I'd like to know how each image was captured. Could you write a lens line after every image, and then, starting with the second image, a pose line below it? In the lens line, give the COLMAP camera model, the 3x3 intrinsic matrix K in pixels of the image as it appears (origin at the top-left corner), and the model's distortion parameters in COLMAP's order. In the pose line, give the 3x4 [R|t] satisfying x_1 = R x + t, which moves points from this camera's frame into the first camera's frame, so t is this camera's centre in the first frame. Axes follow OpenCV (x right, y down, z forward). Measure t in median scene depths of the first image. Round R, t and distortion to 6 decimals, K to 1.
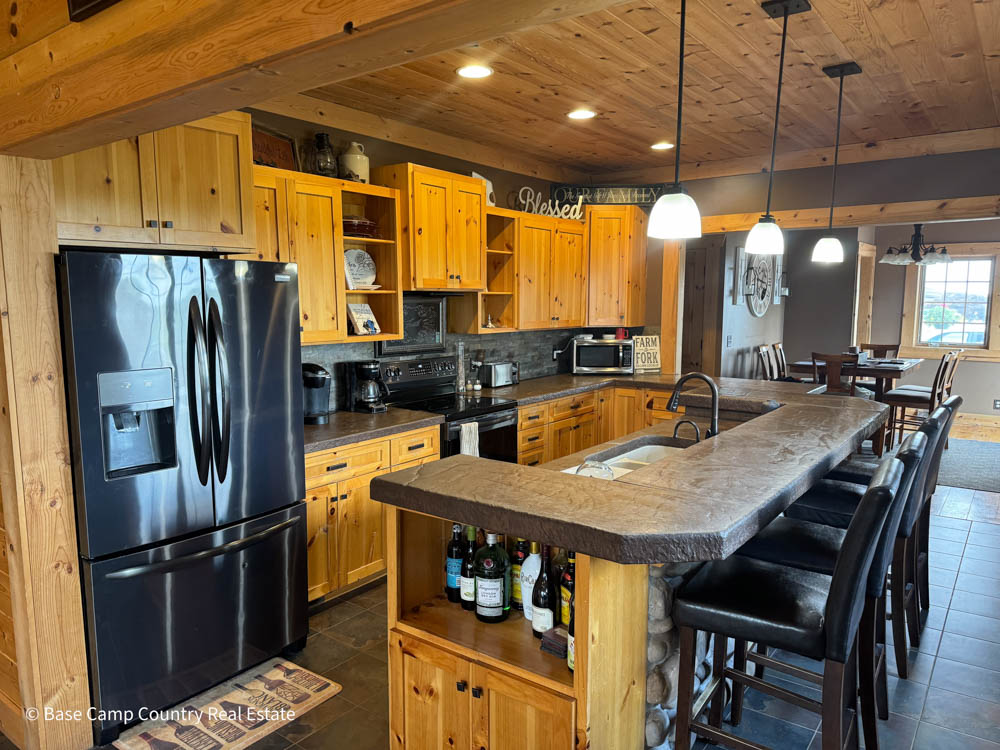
lens RADIAL K [[698.4, 0, 499.4], [0, 698.4, 379.0], [0, 0, 1]] dist [0.071660, -0.065600]
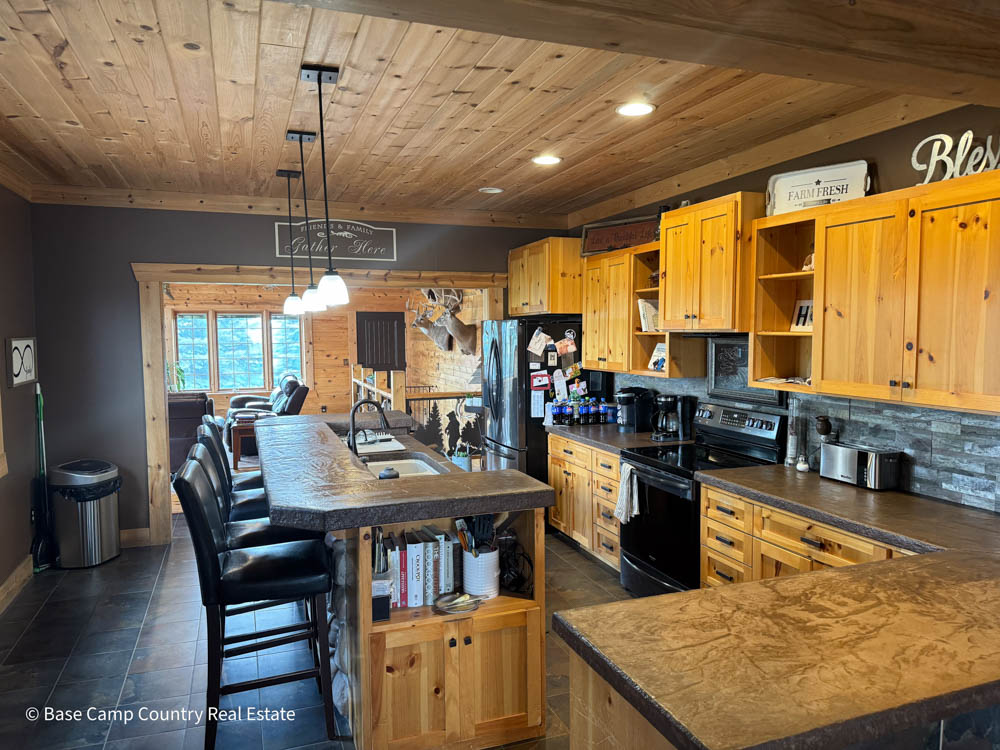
lens RADIAL K [[698.4, 0, 502.1], [0, 698.4, 375.9], [0, 0, 1]] dist [0.071660, -0.065600]
pose [[-0.544916, 0.059972, -0.836343, 0.667520], [-0.093590, 0.986856, 0.131743, -0.133490], [0.833251, 0.150062, -0.532141, 1.029517]]
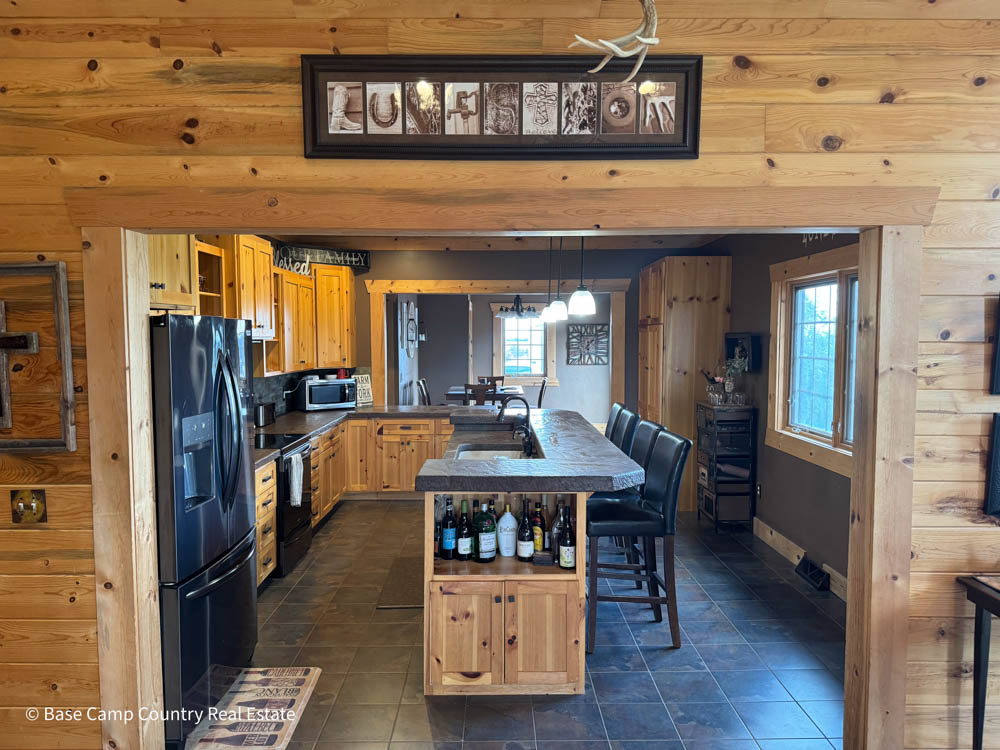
lens RADIAL K [[698.4, 0, 496.8], [0, 698.4, 376.1], [0, 0, 1]] dist [0.071660, -0.065600]
pose [[0.799118, -0.035410, 0.600130, -0.344908], [0.072491, 0.996656, -0.037720, 0.002030], [-0.596787, 0.073647, 0.799013, -0.093850]]
